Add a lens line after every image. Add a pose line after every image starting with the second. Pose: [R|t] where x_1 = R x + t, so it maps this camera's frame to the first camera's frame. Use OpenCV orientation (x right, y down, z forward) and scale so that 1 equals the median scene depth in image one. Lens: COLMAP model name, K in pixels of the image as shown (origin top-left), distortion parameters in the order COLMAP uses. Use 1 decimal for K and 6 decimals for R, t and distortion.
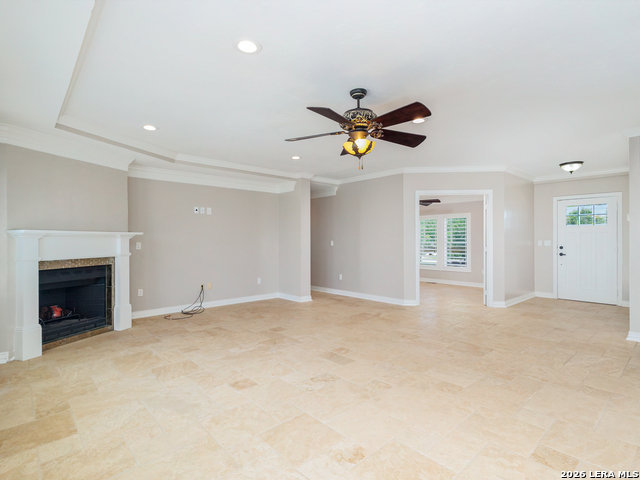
lens RADIAL K [[331.2, 0, 320.0], [0, 331.2, 240.0], [0, 0, 1]] dist [0.010622, -0.000295]
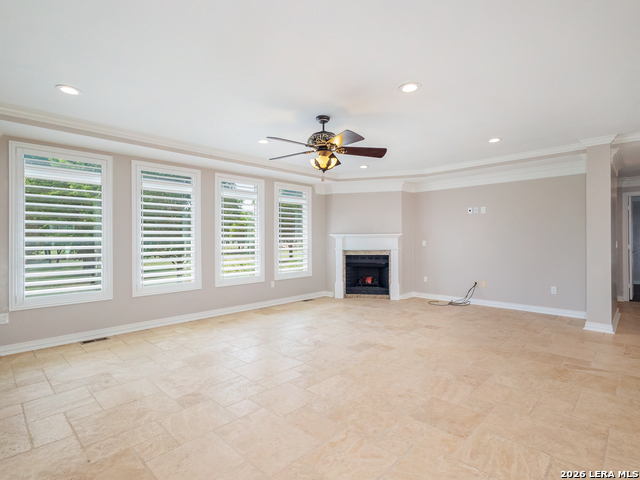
lens RADIAL K [[331.2, 0, 320.0], [0, 331.2, 240.0], [0, 0, 1]] dist [0.010622, -0.000295]
pose [[0.059663, 0.003440, -0.998213, 1.073659], [0.005692, 0.999977, 0.003786, -0.004862], [0.998202, -0.005907, 0.059642, 0.738686]]
